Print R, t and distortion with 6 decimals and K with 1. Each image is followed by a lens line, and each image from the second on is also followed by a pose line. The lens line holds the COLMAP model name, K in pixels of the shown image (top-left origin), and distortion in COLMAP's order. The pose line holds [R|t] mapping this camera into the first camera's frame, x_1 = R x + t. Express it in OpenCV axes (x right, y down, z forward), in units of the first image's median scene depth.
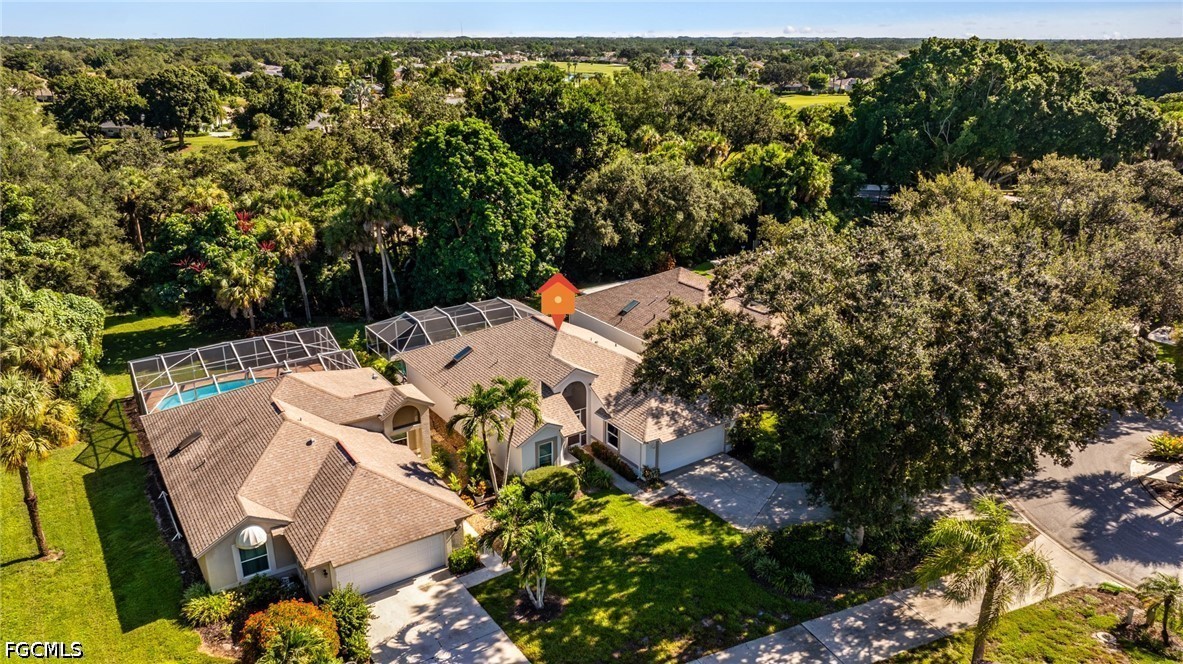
lens RADIAL K [[830.9, 0, 591.5], [0, 830.9, 332.0], [0, 0, 1]] dist [-0.068087, 0.066935]
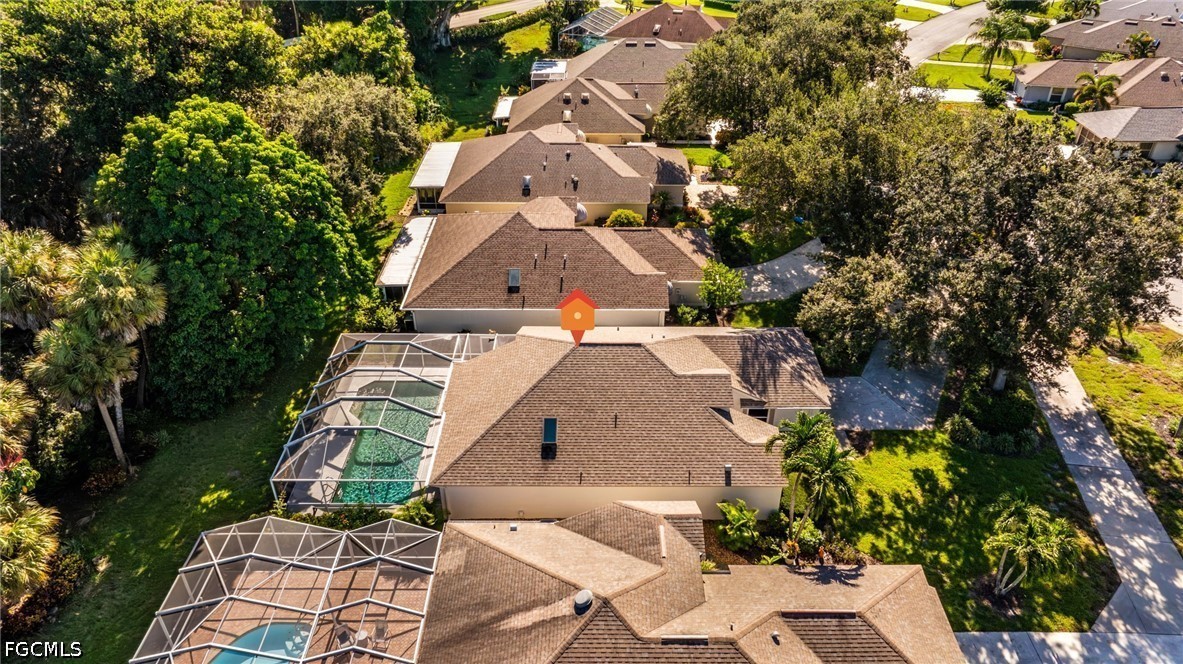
lens RADIAL K [[830.9, 0, 591.5], [0, 830.9, 332.0], [0, 0, 1]] dist [-0.068087, 0.066935]
pose [[0.565452, -0.440473, 0.697315, -0.678564], [0.276451, 0.897765, 0.342917, -0.327573], [-0.777071, -0.001130, 0.629412, 0.570545]]
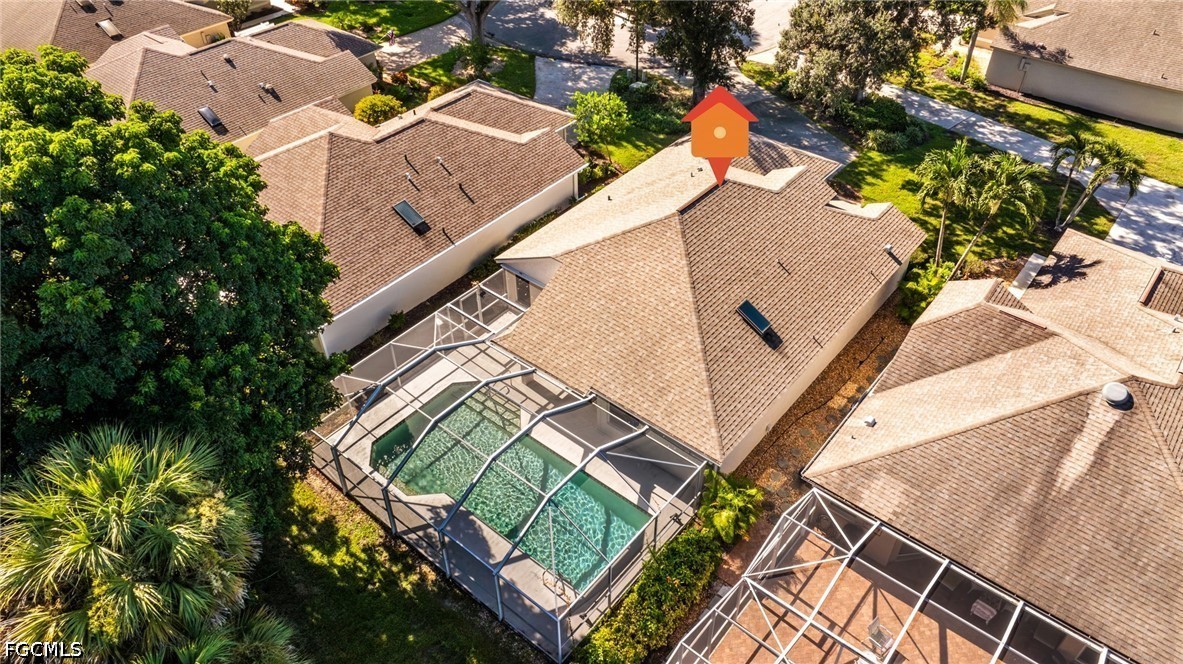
lens RADIAL K [[830.9, 0, 591.5], [0, 830.9, 332.0], [0, 0, 1]] dist [-0.068087, 0.066935]
pose [[-0.285463, -0.624143, 0.727293, -0.605446], [0.329041, 0.648917, 0.686031, -0.439188], [-0.900135, 0.435146, 0.020127, 1.228149]]
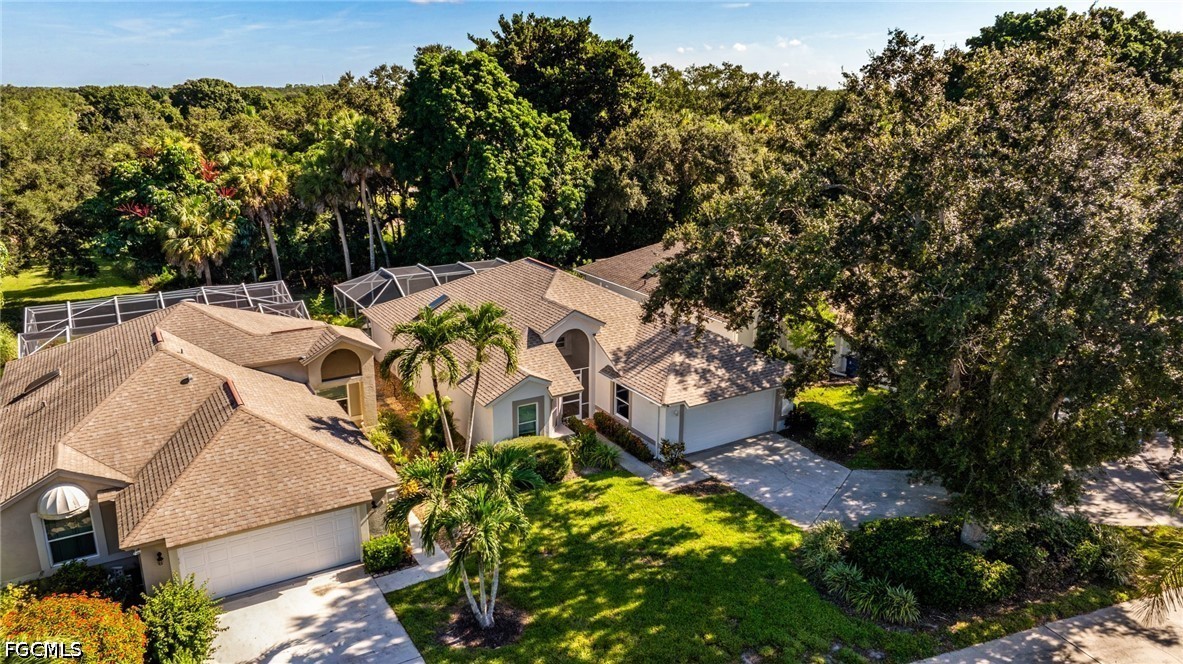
lens RADIAL K [[830.9, 0, 591.5], [0, 830.9, 332.0], [0, 0, 1]] dist [-0.068087, 0.066935]
pose [[0.998520, 0.020078, -0.050536, 0.034671], [-0.022595, 0.998507, -0.049733, 0.100558], [0.049462, 0.050802, 0.997483, 0.261791]]
